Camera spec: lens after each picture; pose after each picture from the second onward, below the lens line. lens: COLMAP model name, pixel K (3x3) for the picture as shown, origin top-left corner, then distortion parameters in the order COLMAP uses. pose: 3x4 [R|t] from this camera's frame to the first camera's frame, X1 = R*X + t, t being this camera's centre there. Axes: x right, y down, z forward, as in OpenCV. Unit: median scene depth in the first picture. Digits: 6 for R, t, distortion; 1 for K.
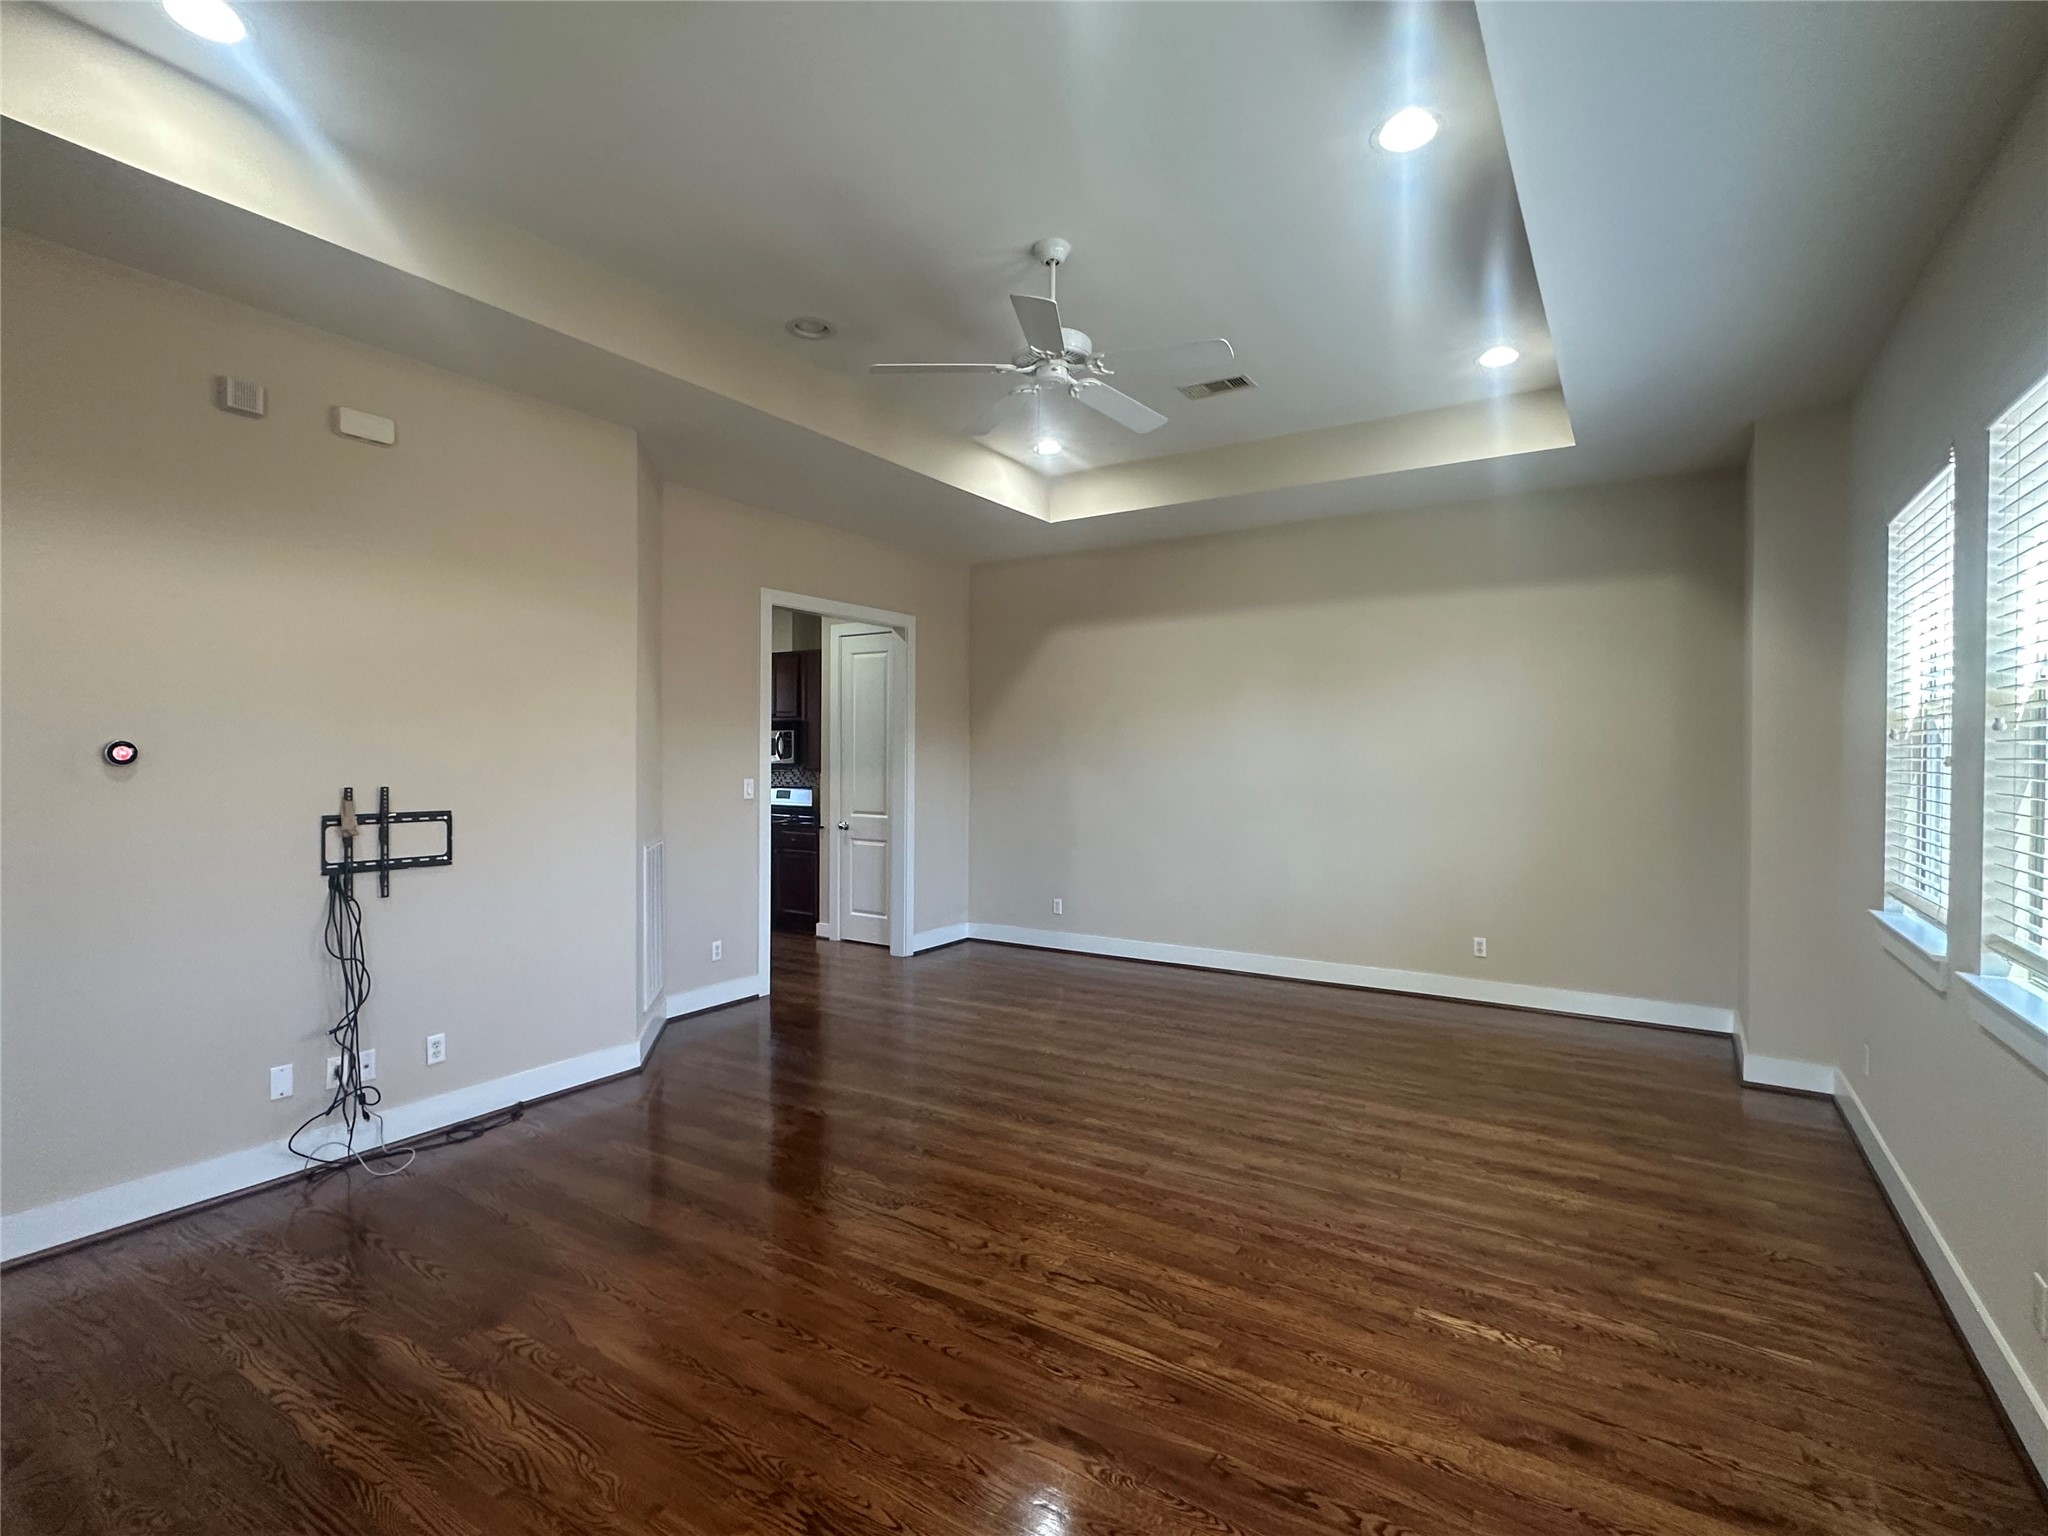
lens RADIAL K [[971.9, 0, 1022.2], [0, 971.9, 756.2], [0, 0, 1]] dist [-0.002354, -0.000119]
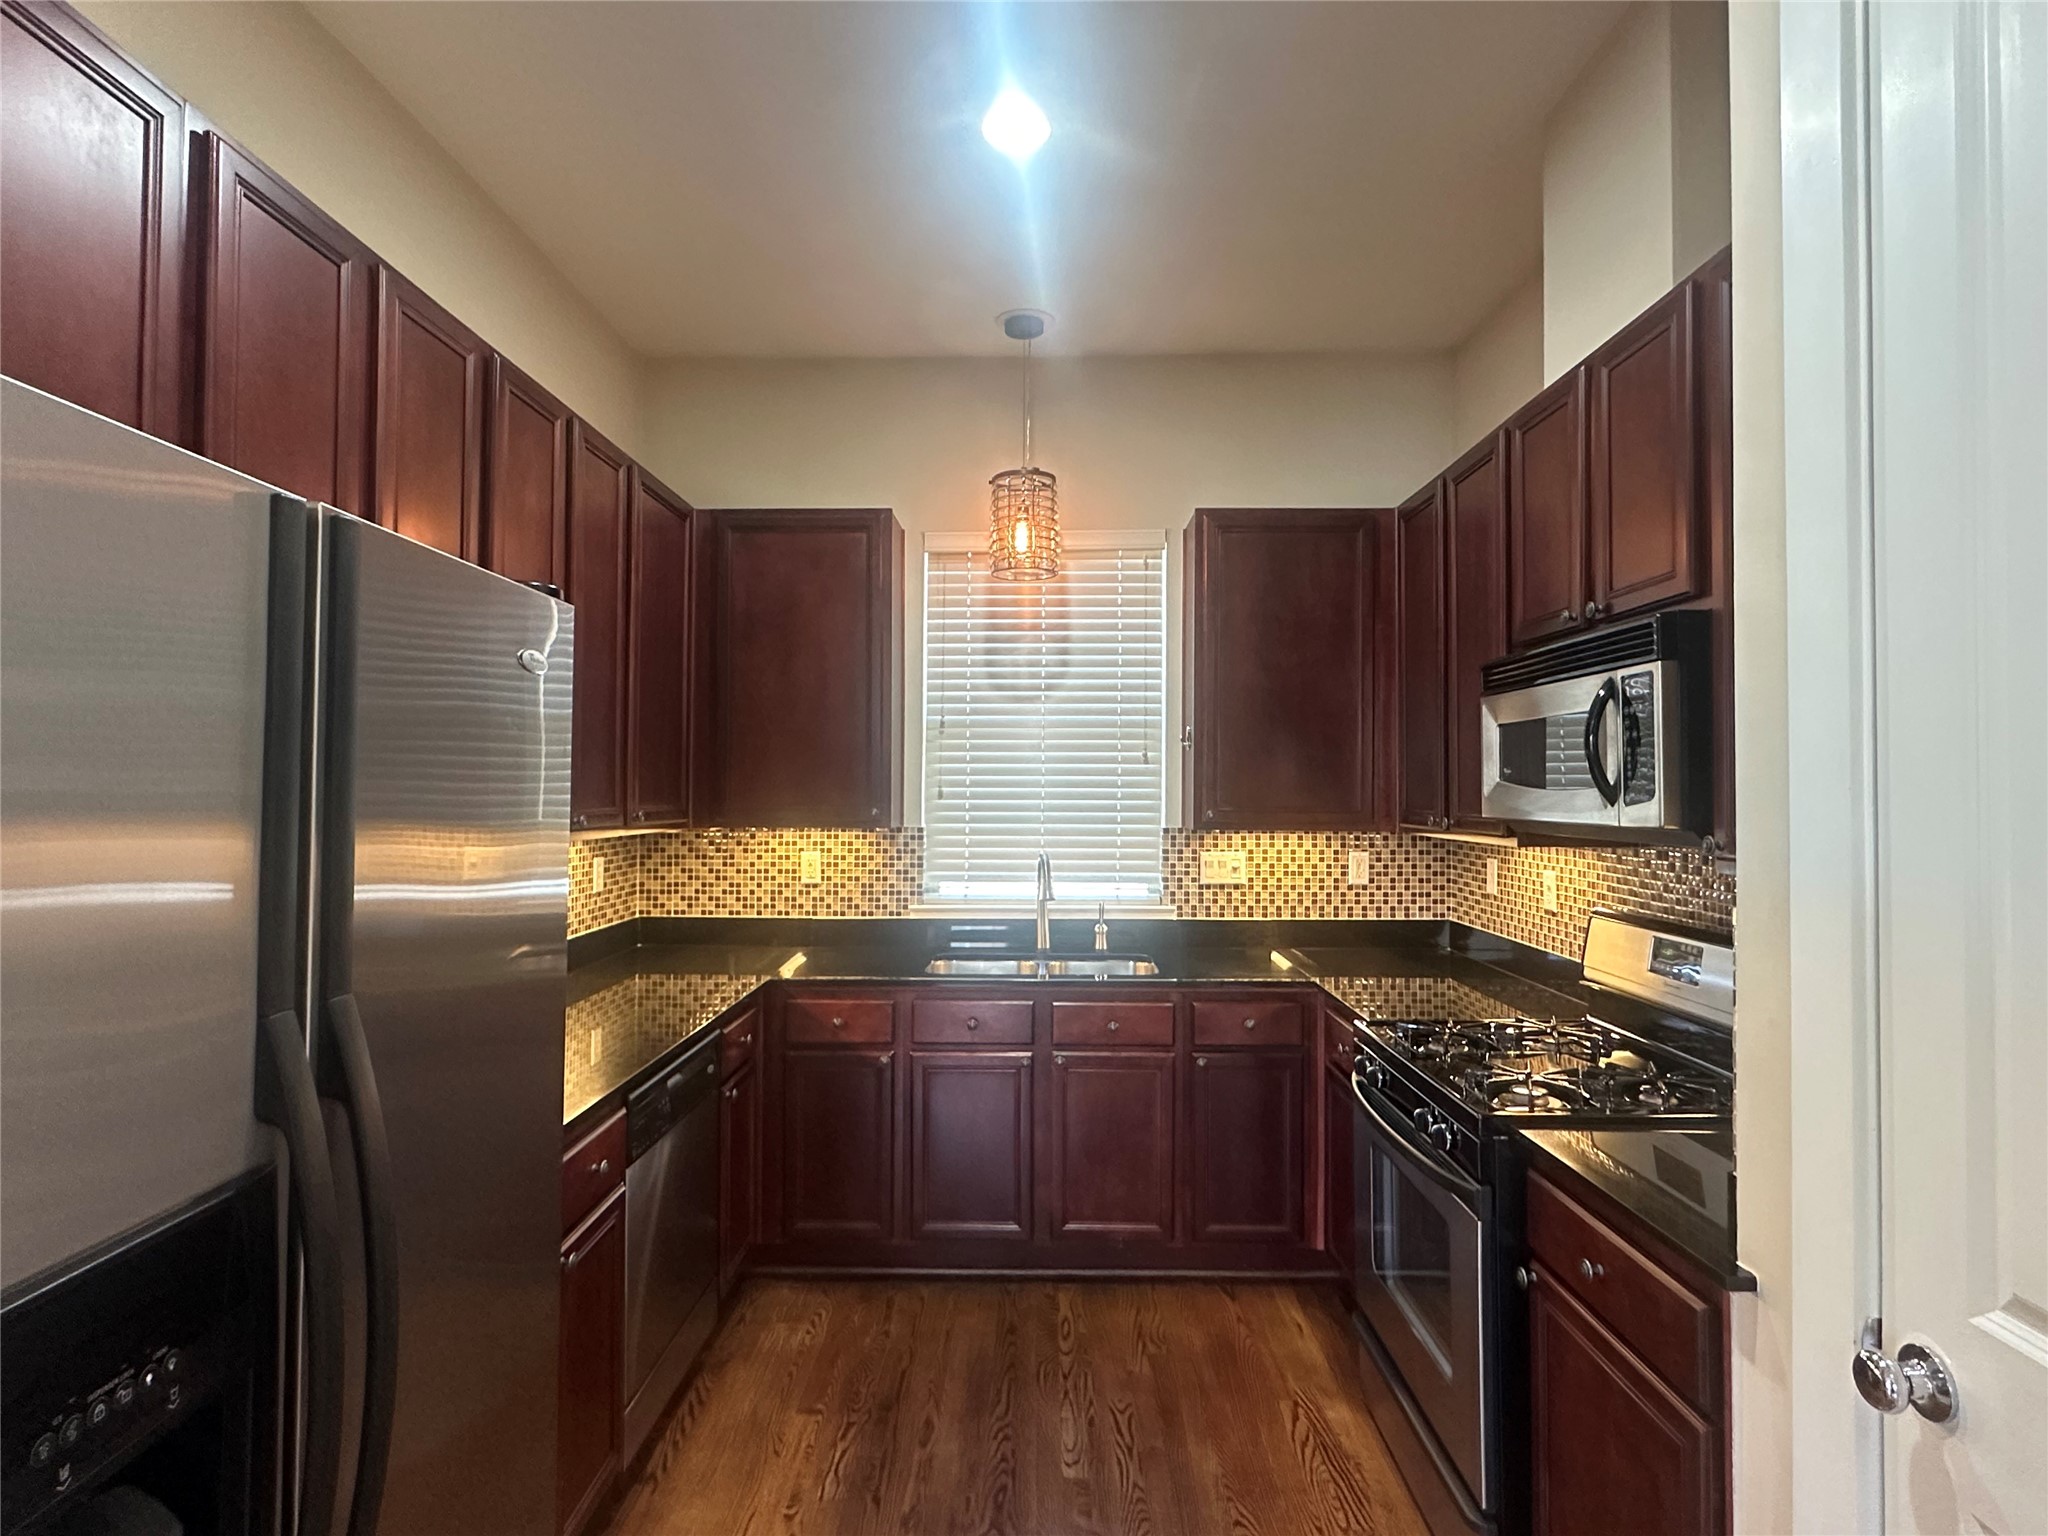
lens RADIAL K [[1072.4, 0, 1018.9], [0, 1072.4, 768.3], [0, 0, 1]] dist [-0.001830, 0.001238]
pose [[0.530906, -0.018002, -0.847239, -0.266628], [0.000331, 0.999779, -0.021036, -0.000916], [0.847431, 0.010888, 0.530795, 1.743511]]
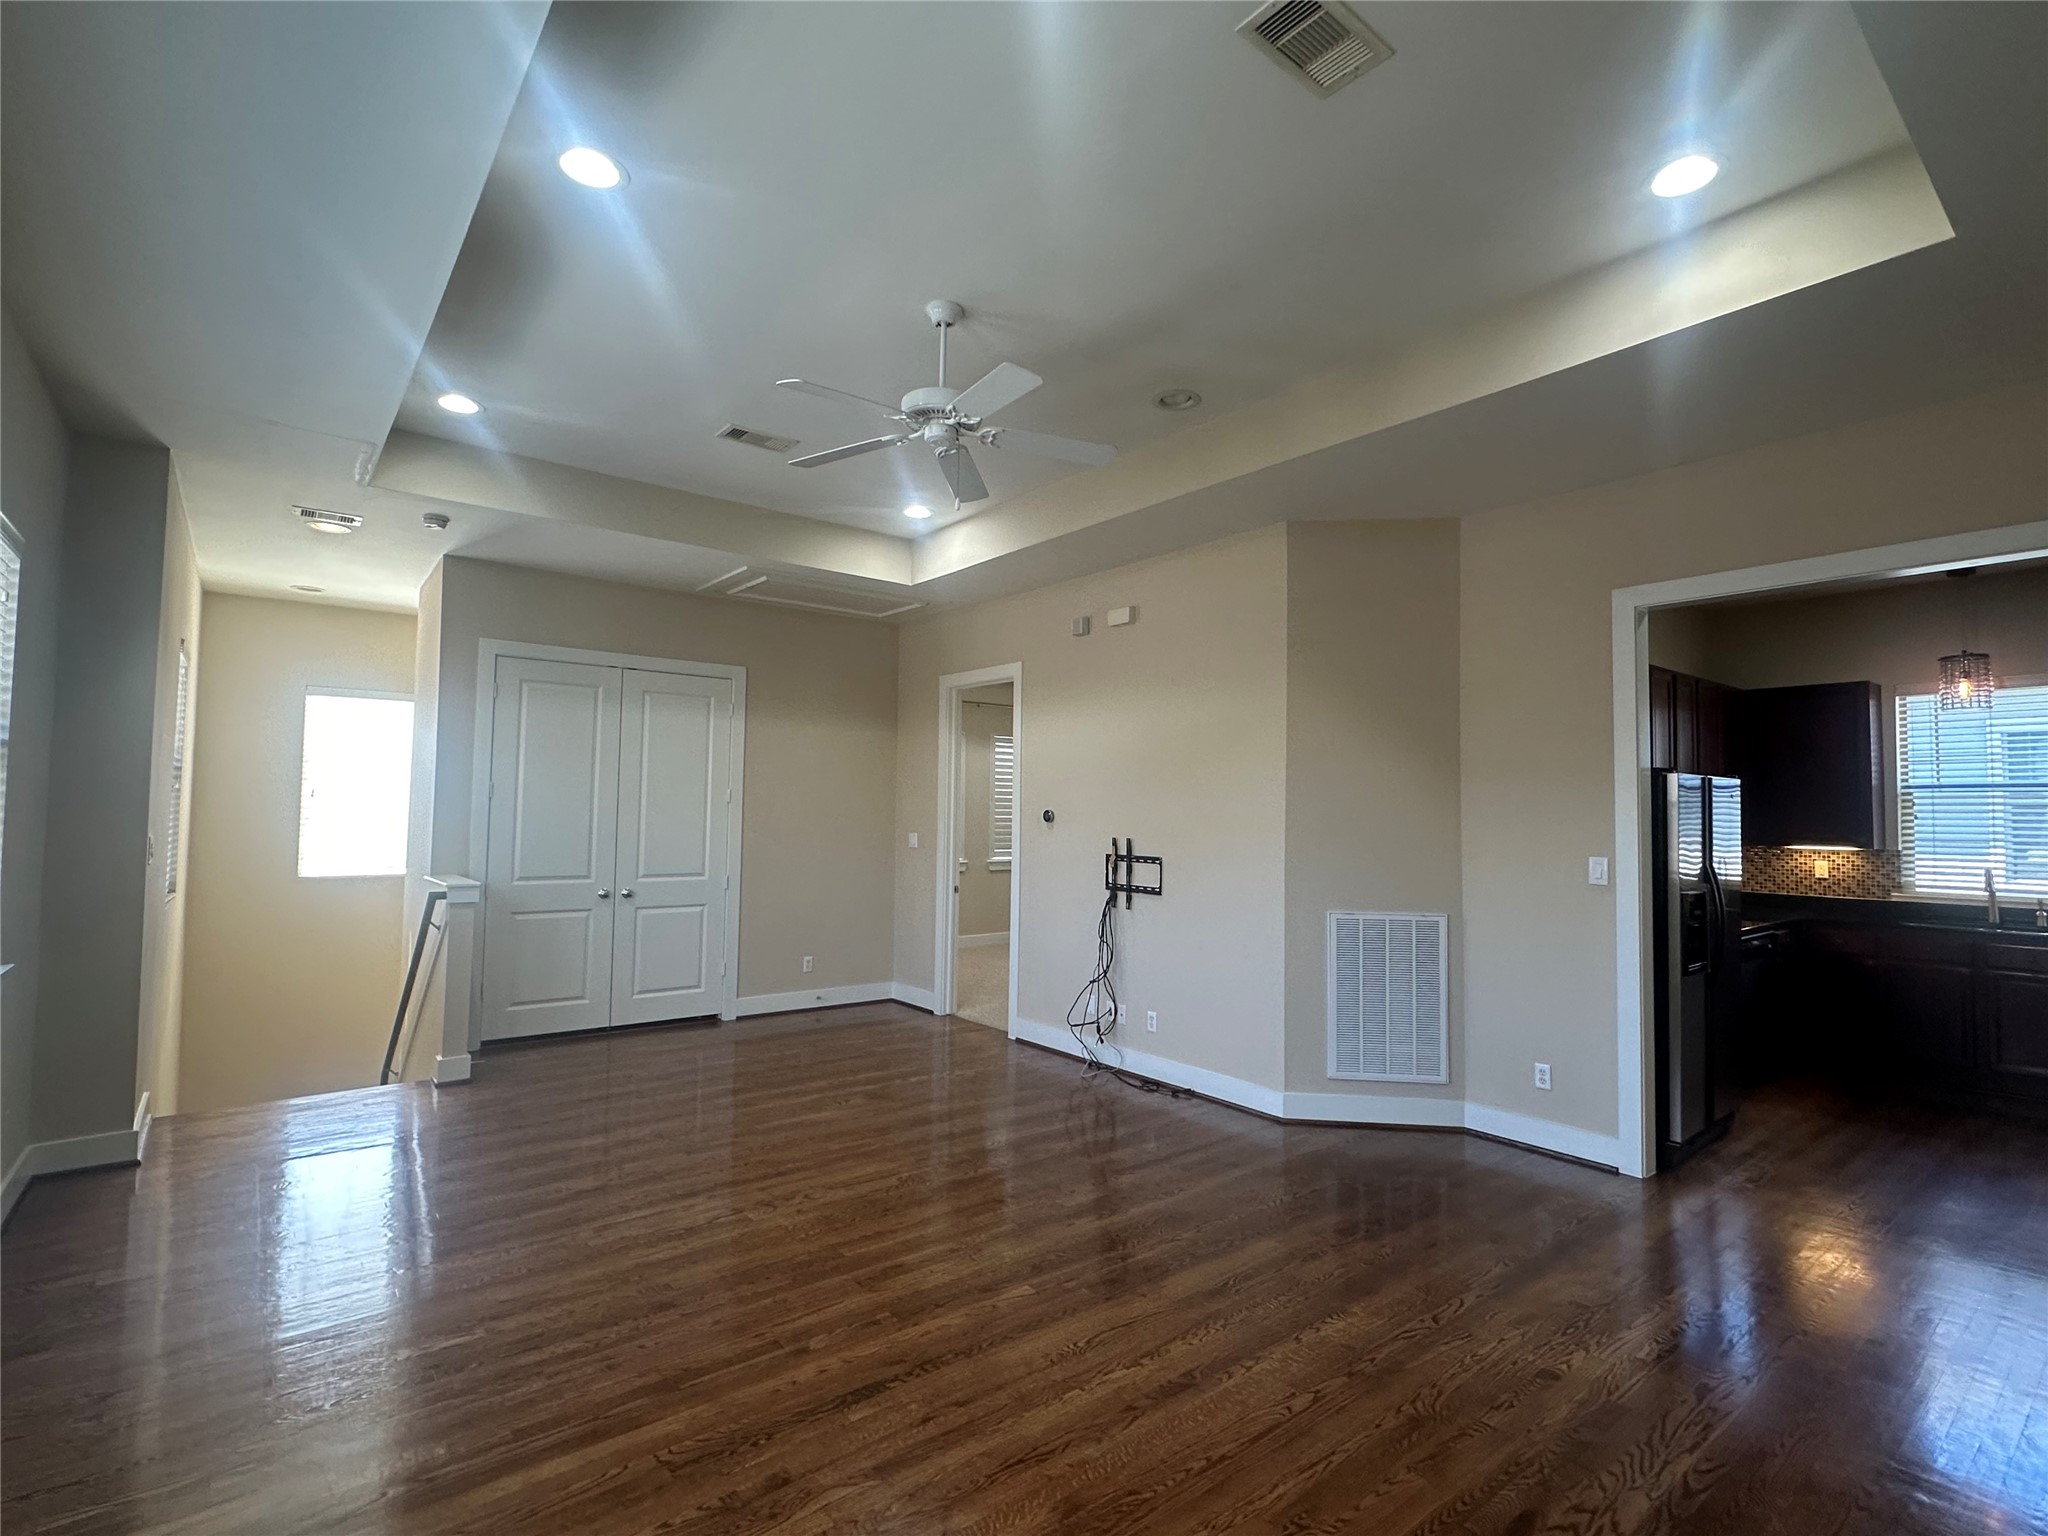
lens RADIAL K [[971.9, 0, 1024.3], [0, 971.9, 765.2], [0, 0, 1]] dist [-0.002354, -0.000119]
pose [[-0.323893, -0.054610, -0.944516, 0.874701], [-0.015084, 0.998504, -0.052559, -0.001214], [0.945974, -0.002776, -0.324232, 1.332521]]
